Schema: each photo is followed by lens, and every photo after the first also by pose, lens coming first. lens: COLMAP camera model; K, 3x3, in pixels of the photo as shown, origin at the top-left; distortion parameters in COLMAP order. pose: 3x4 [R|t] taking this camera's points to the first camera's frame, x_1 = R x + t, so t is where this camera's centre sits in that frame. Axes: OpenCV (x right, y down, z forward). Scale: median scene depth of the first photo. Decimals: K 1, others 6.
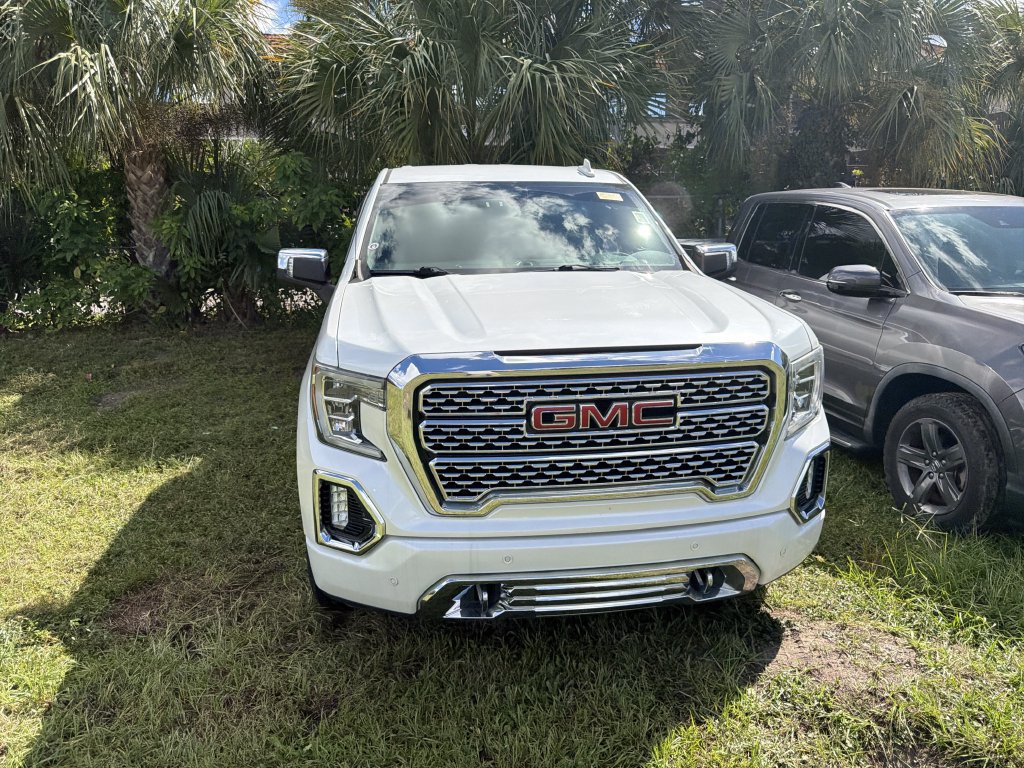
lens RADIAL K [[725.9, 0, 512.8], [0, 725.9, 377.2], [0, 0, 1]] dist [0.064407, -0.073719]
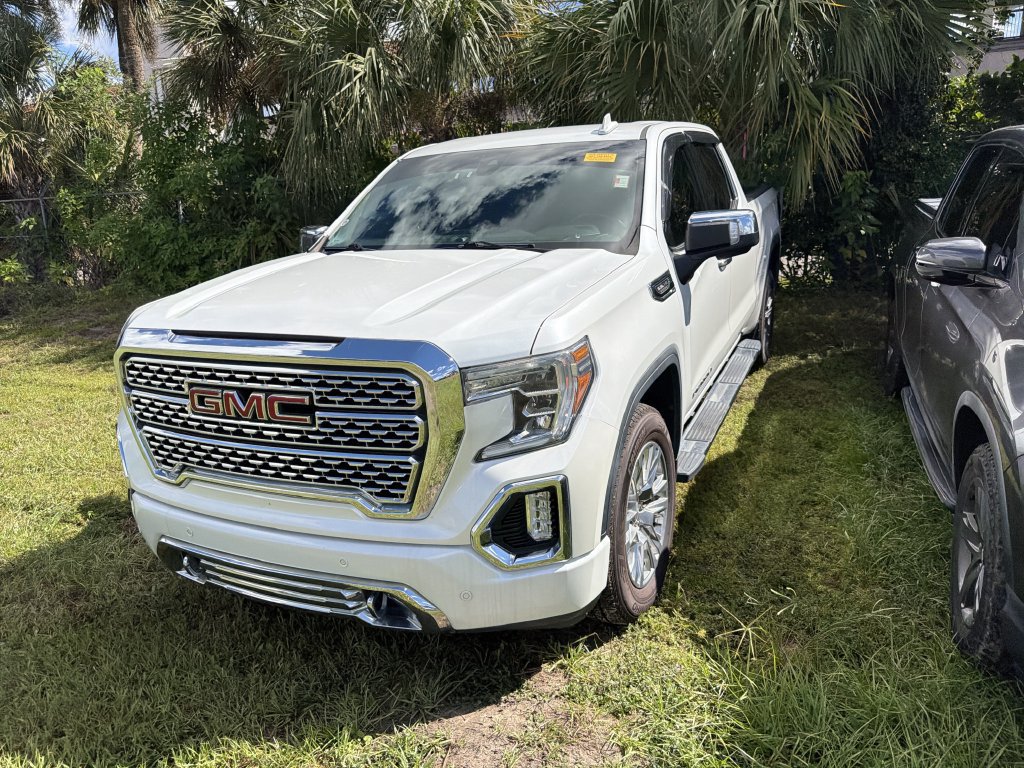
lens RADIAL K [[725.9, 0, 517.0], [0, 725.9, 383.7], [0, 0, 1]] dist [0.064407, -0.073719]
pose [[0.833620, 0.103748, -0.542507, 0.803744], [-0.074898, 0.994361, 0.075070, -0.062994], [0.547237, -0.021947, 0.836690, 0.336926]]
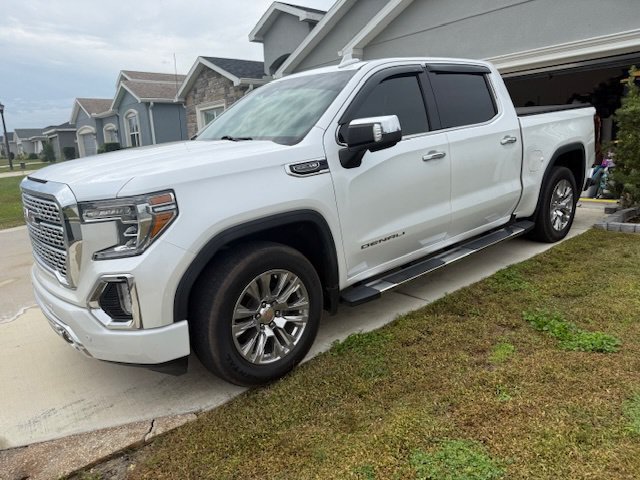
lens RADIAL K [[453.7, 0, 320.8], [0, 453.7, 238.7], [0, 0, 1]] dist [0.064407, -0.073719]
pose [[0.529827, 0.175086, -0.829836, 1.240461], [-0.142207, 0.982946, 0.116596, -0.107399], [0.836099, 0.056233, 0.545690, 0.849673]]
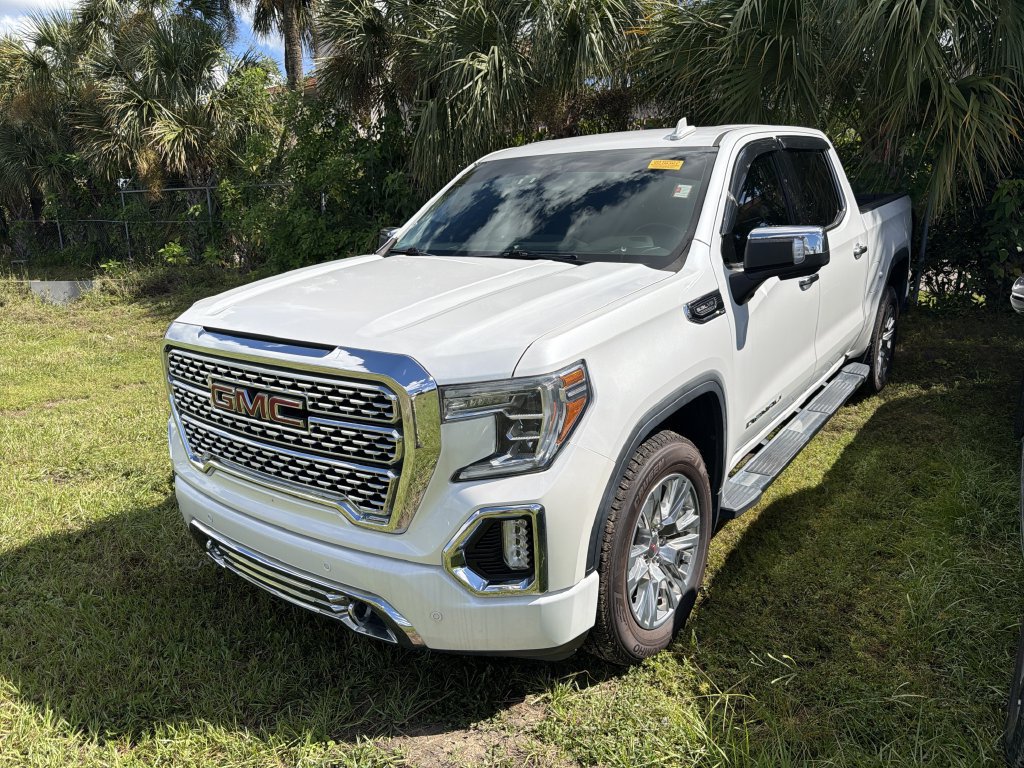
lens RADIAL K [[725.9, 0, 513.4], [0, 725.9, 386.1], [0, 0, 1]] dist [0.064407, -0.073719]
pose [[0.701543, 0.167524, -0.692656, 0.906656], [-0.131272, 0.985722, 0.105448, -0.104902], [0.700432, 0.016950, 0.713518, 0.461272]]
